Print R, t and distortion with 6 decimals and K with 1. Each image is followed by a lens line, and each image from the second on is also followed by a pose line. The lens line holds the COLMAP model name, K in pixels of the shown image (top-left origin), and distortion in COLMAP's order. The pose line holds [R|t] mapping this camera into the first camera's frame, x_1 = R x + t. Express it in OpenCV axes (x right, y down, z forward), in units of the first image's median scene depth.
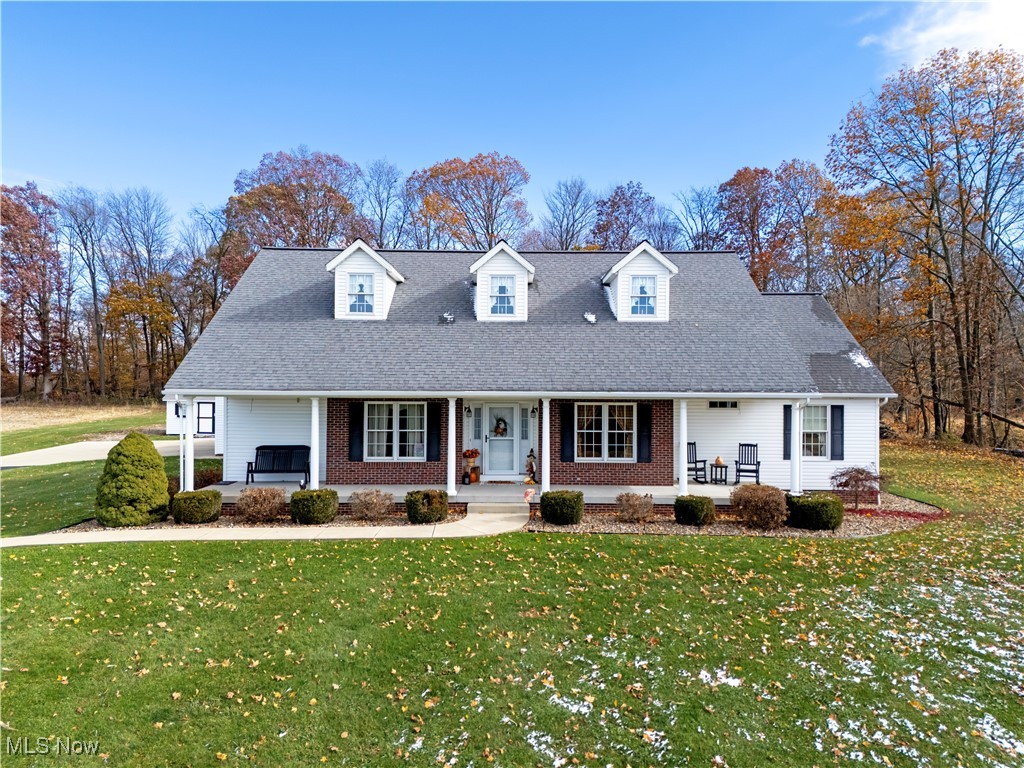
lens RADIAL K [[743.3, 0, 516.8], [0, 743.3, 383.2], [0, 0, 1]] dist [0.100968, -0.109115]
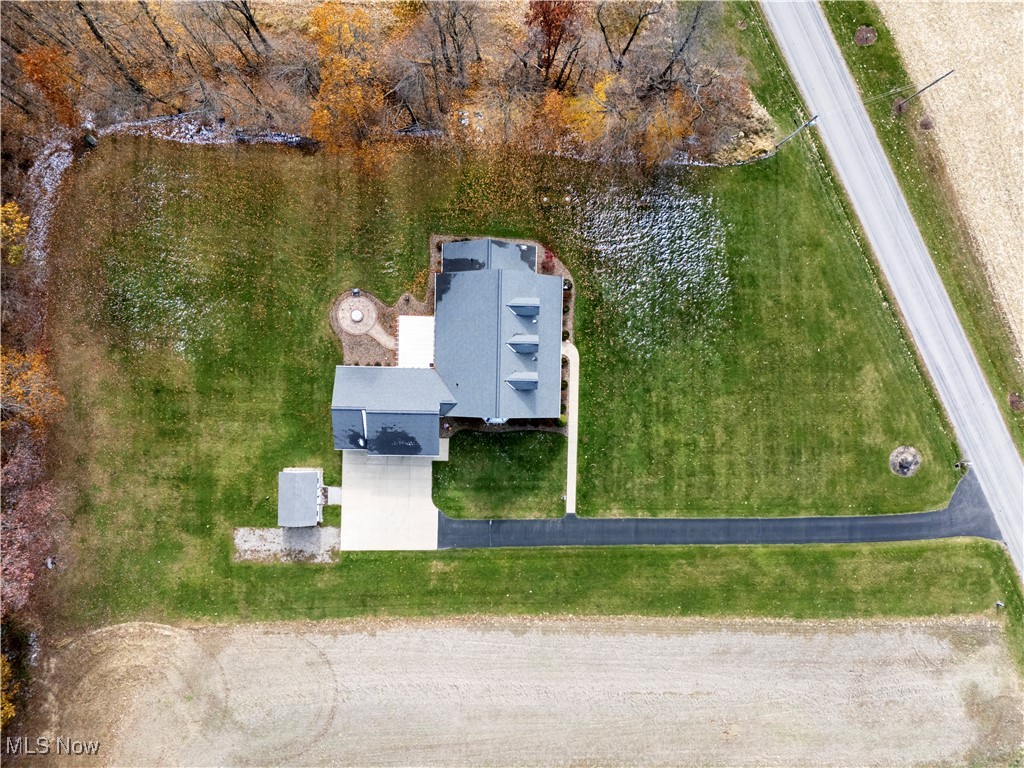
lens RADIAL K [[743.3, 0, 516.8], [0, 743.3, 383.2], [0, 0, 1]] dist [0.100968, -0.109115]
pose [[0.023902, -0.999685, 0.007667, -0.306205], [-0.047346, 0.006529, 0.998857, -4.748441], [-0.998593, -0.024238, -0.047175, 1.548618]]
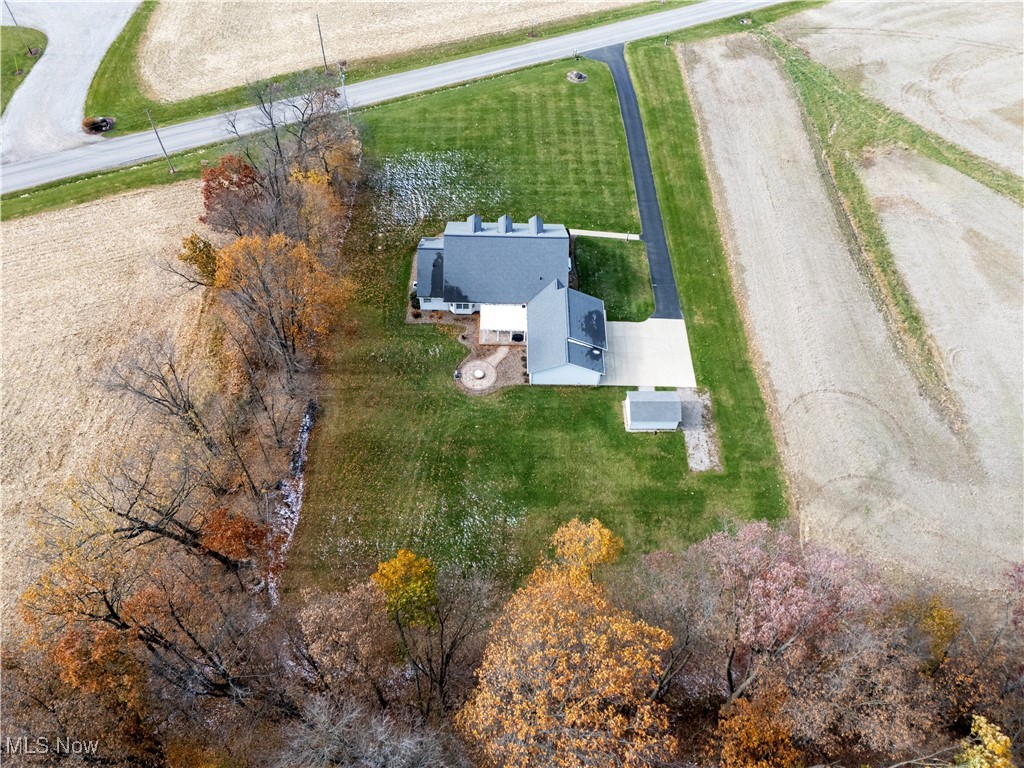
lens RADIAL K [[743.3, 0, 516.8], [0, 743.3, 383.2], [0, 0, 1]] dist [0.100968, -0.109115]
pose [[-0.999442, -0.015347, -0.029662, 0.034584], [-0.033145, 0.564628, 0.824680, -4.103854], [0.004091, 0.825203, -0.564822, 5.379549]]
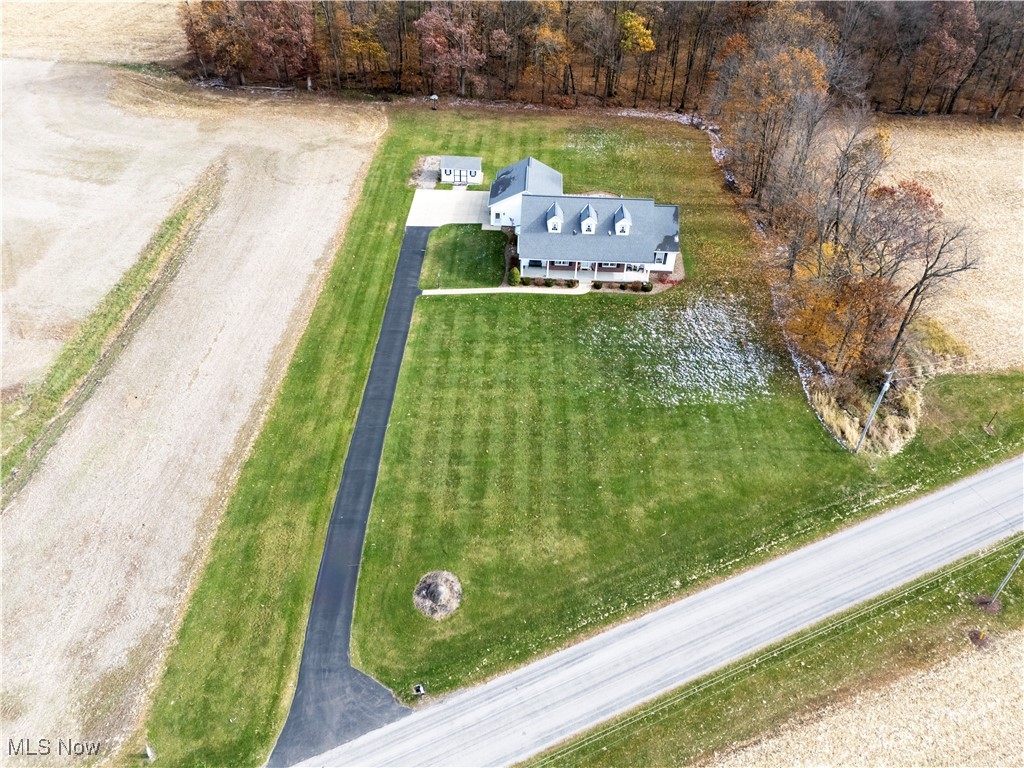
lens RADIAL K [[743.3, 0, 516.8], [0, 743.3, 383.2], [0, 0, 1]] dist [0.100968, -0.109115]
pose [[0.998667, 0.050261, -0.011717, -0.397995], [-0.031719, 0.776848, 0.628889, -2.485280], [0.040711, -0.627679, 0.777407, -3.383561]]
